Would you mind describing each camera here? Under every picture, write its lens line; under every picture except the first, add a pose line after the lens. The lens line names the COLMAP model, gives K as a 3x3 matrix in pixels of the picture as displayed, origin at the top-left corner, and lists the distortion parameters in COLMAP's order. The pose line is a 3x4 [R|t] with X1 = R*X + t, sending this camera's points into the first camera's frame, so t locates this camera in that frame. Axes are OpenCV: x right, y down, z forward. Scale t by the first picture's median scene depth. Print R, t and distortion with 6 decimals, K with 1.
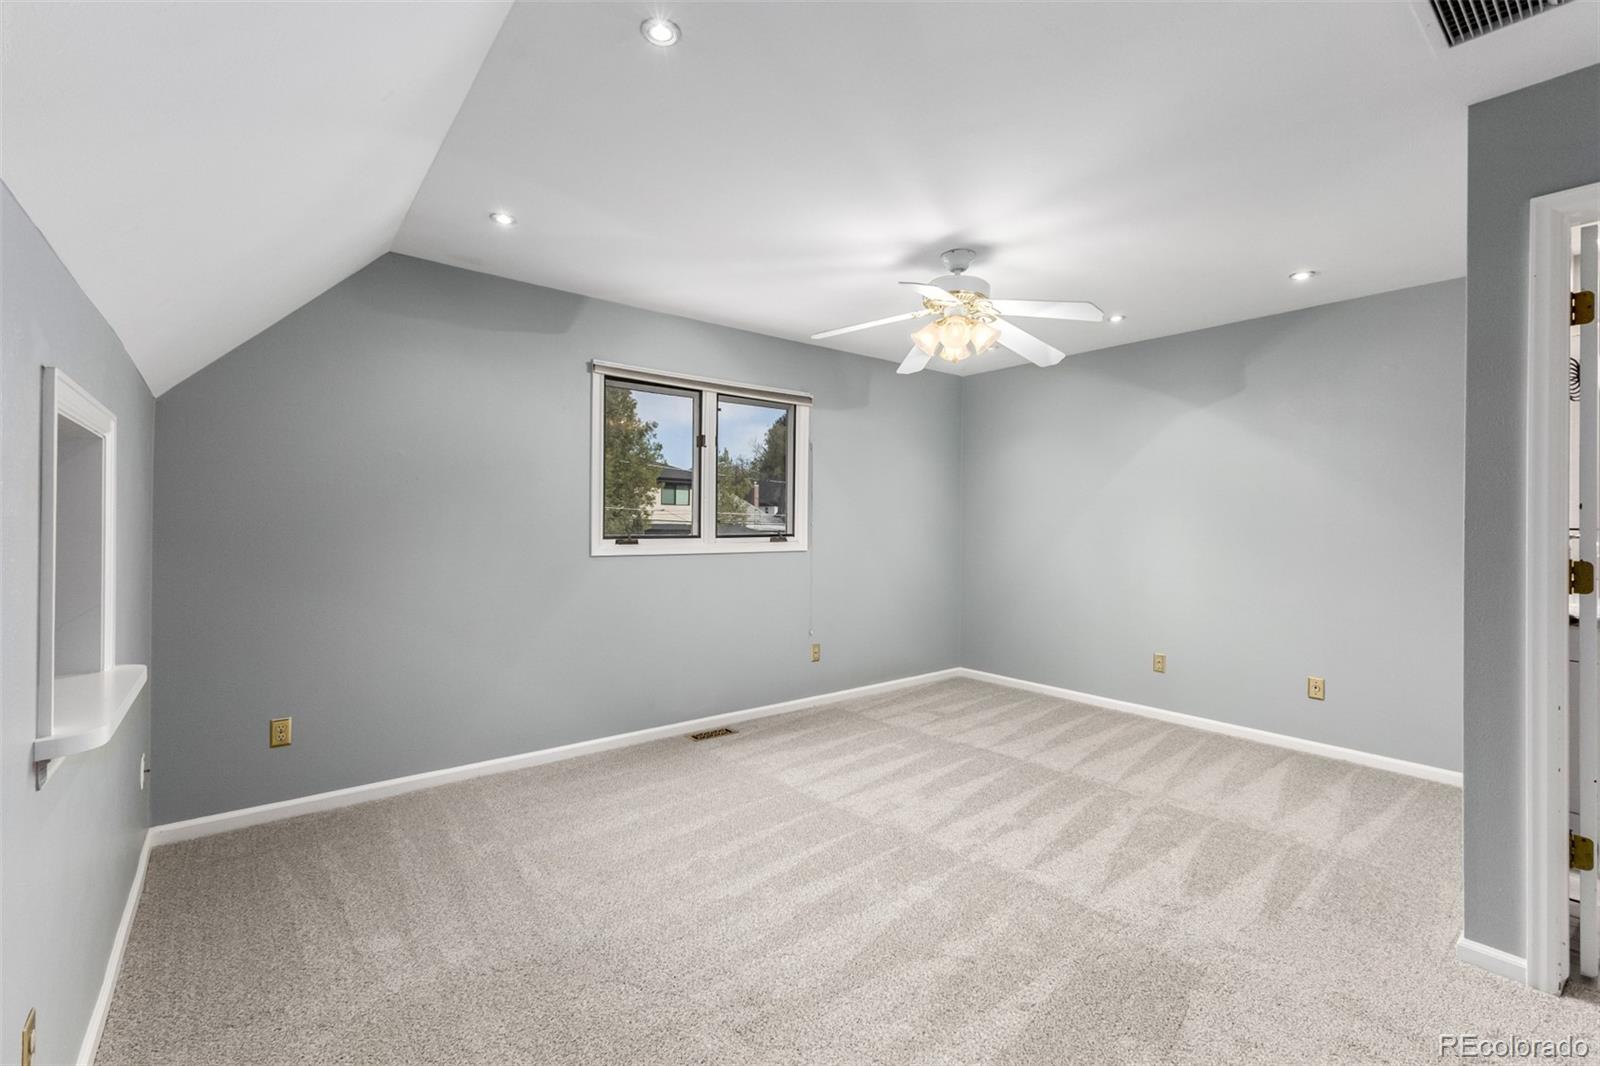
lens RADIAL K [[704.6, 0, 797.8], [0, 704.6, 528.8], [0, 0, 1]] dist [0.012473, -0.001513]
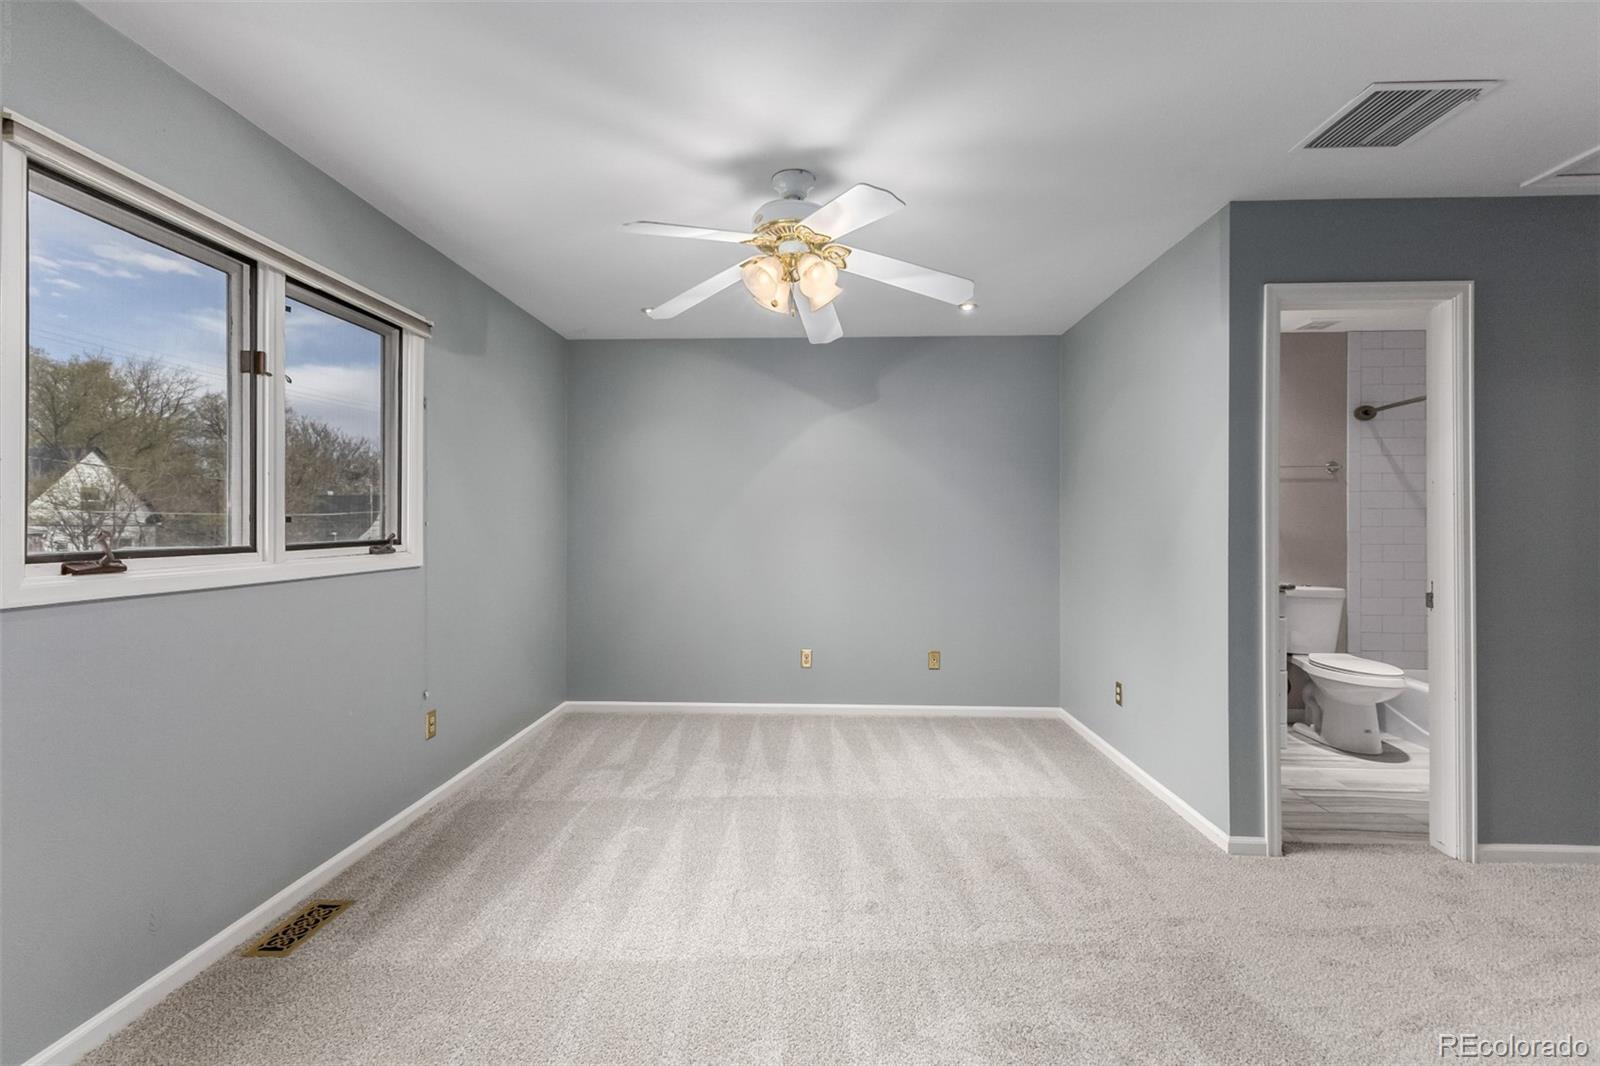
lens RADIAL K [[704.6, 0, 797.8], [0, 704.6, 528.8], [0, 0, 1]] dist [0.012473, -0.001513]
pose [[0.646363, -0.011474, 0.762944, -0.292314], [0.008466, 0.999933, 0.007867, -0.005098], [-0.762983, 0.001374, 0.646417, 0.389211]]
